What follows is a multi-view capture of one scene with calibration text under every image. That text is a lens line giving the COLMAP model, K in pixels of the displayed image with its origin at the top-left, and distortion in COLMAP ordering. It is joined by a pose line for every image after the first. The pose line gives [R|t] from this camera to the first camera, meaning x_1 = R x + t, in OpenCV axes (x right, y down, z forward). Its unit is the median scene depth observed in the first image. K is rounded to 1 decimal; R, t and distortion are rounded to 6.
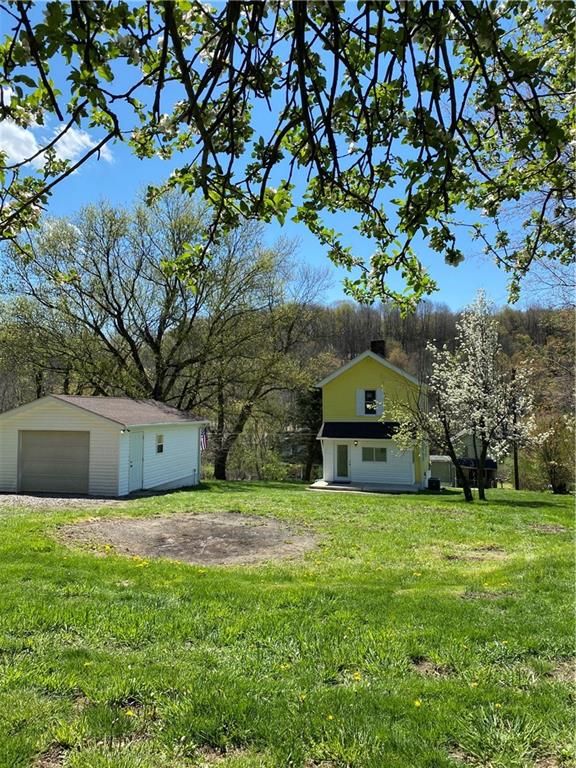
lens RADIAL K [[584.1, 0, 287.2], [0, 584.1, 381.1], [0, 0, 1]] dist [0.027802, -0.024212]
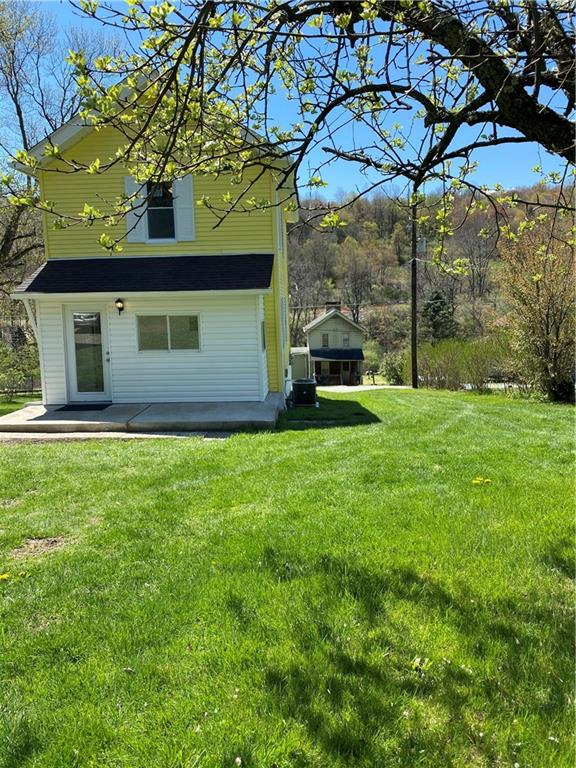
lens RADIAL K [[584.1, 0, 287.2], [0, 584.1, 381.1], [0, 0, 1]] dist [0.027802, -0.024212]
pose [[0.970497, -0.053061, 0.235203, 0.129719], [0.012607, 0.985317, 0.170268, 0.089679], [-0.240785, -0.162279, 0.956916, 0.585068]]
